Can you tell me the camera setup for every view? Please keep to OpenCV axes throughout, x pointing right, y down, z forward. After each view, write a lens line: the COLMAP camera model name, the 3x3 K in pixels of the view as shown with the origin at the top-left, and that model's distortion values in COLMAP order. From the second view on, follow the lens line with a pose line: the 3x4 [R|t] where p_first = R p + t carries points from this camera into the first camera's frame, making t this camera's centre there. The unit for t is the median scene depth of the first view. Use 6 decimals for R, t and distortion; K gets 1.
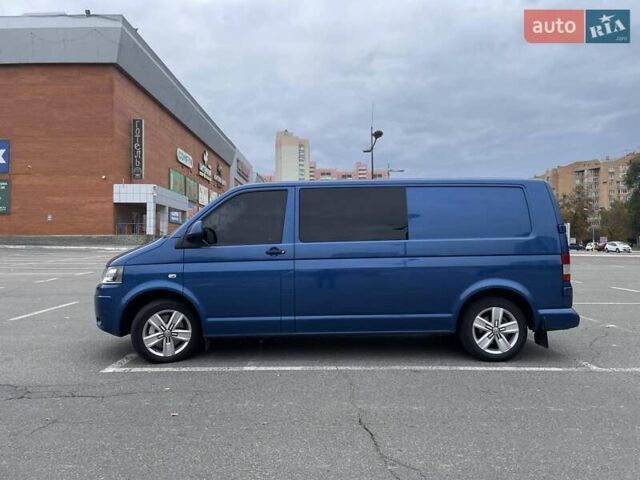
lens RADIAL K [[482.5, 0, 326.2], [0, 482.5, 240.6], [0, 0, 1]] dist [0.084048, -0.113114]
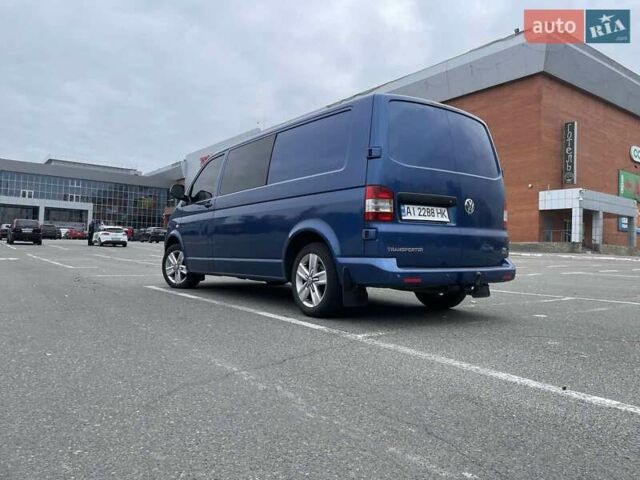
lens RADIAL K [[482.5, 0, 326.2], [0, 482.5, 240.6], [0, 0, 1]] dist [0.084048, -0.113114]
pose [[0.589186, 0.000304, -0.807998, 0.117942], [-0.025283, 0.999517, -0.018060, 0.014279], [0.807602, 0.031069, 0.588909, 0.057174]]
